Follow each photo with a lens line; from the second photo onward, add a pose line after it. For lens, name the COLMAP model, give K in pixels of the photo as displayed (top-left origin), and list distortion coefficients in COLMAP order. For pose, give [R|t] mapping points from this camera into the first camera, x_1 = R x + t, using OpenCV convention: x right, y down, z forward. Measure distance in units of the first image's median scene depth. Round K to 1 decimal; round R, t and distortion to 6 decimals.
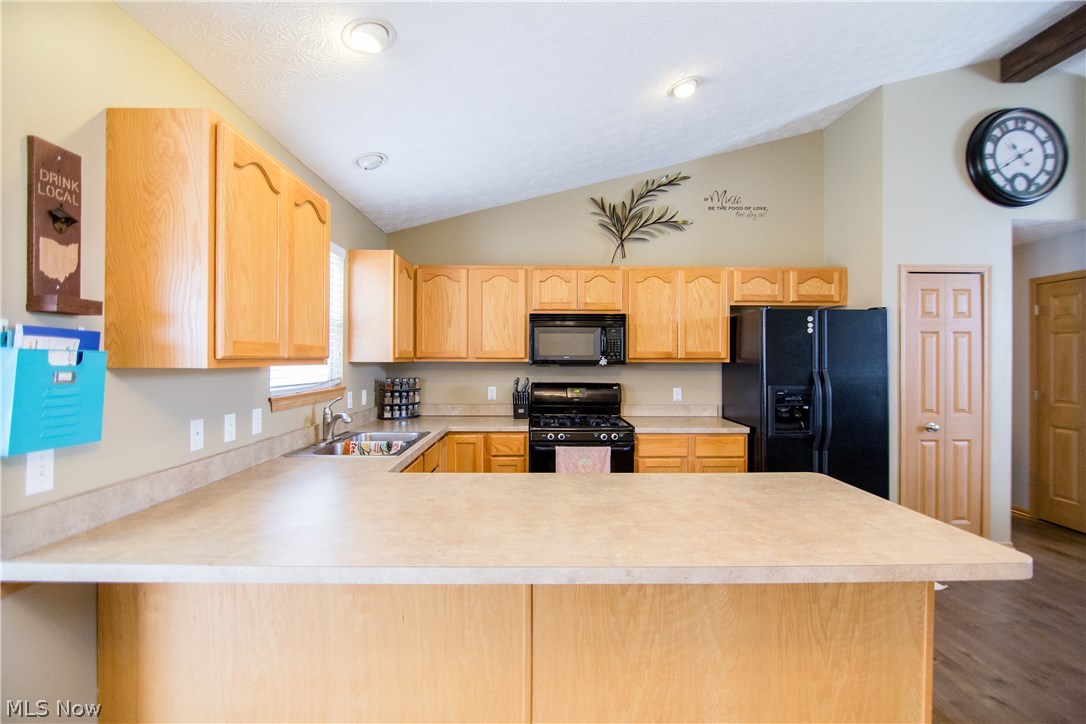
lens RADIAL K [[484.3, 0, 543.0], [0, 484.3, 362.0], [0, 0, 1]] dist [-0.008560, -0.000067]
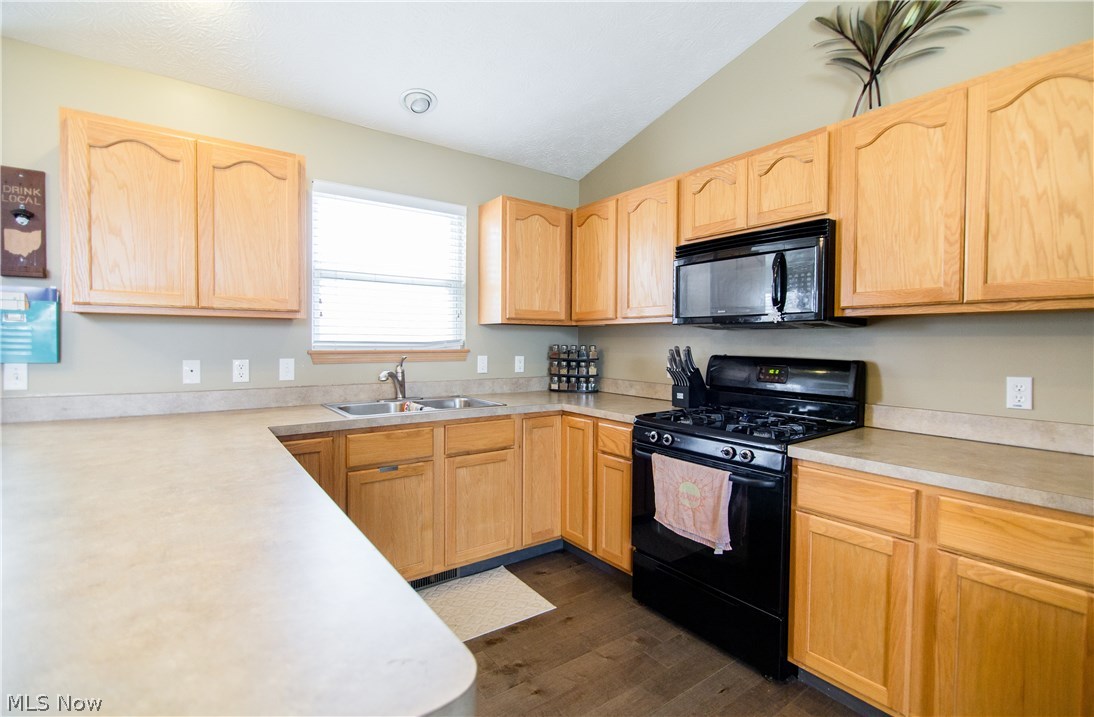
lens RADIAL K [[498.8, 0, 560.6], [0, 498.8, 357.3], [0, 0, 1]] dist [-0.012766, 0.000336]
pose [[0.588846, 0.027569, -0.807775, 0.422459], [-0.010139, 0.999591, 0.026725, 0.032140], [0.808182, -0.007547, 0.588885, 0.474418]]
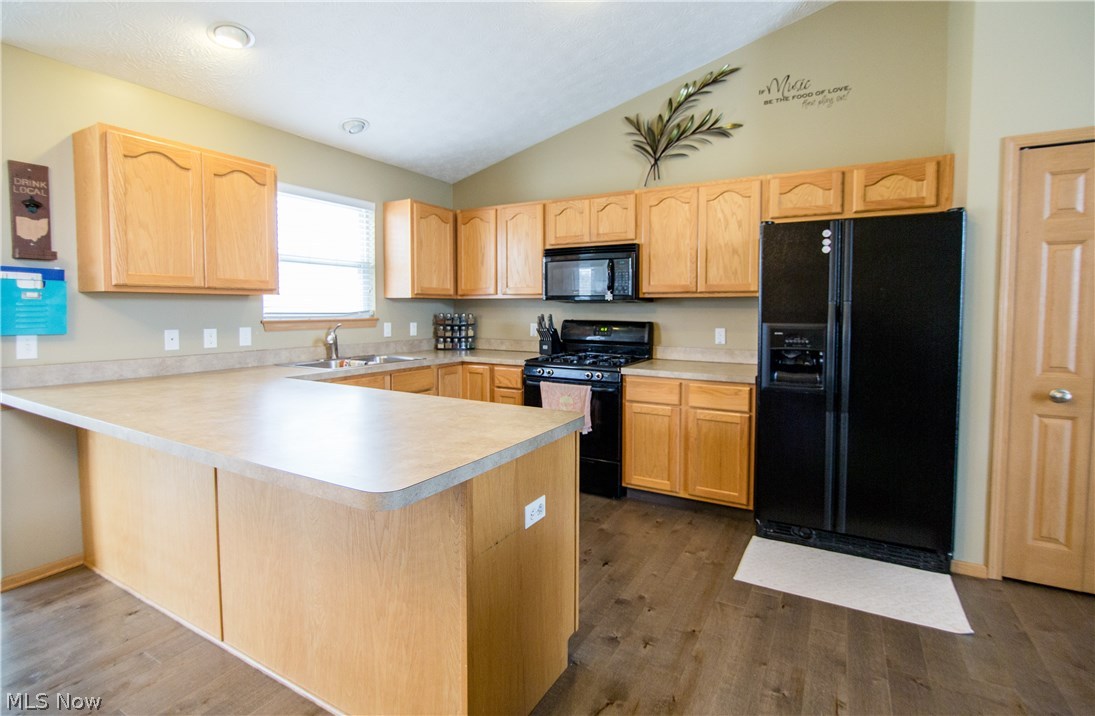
lens RADIAL K [[504.8, 0, 564.9], [0, 504.8, 334.6], [0, 0, 1]] dist [-0.010098, 0.000365]
pose [[0.869296, 0.026743, -0.493568, 0.518823], [-0.004090, 0.998890, 0.046920, 0.026430], [0.494275, -0.038769, 0.868441, 0.116642]]
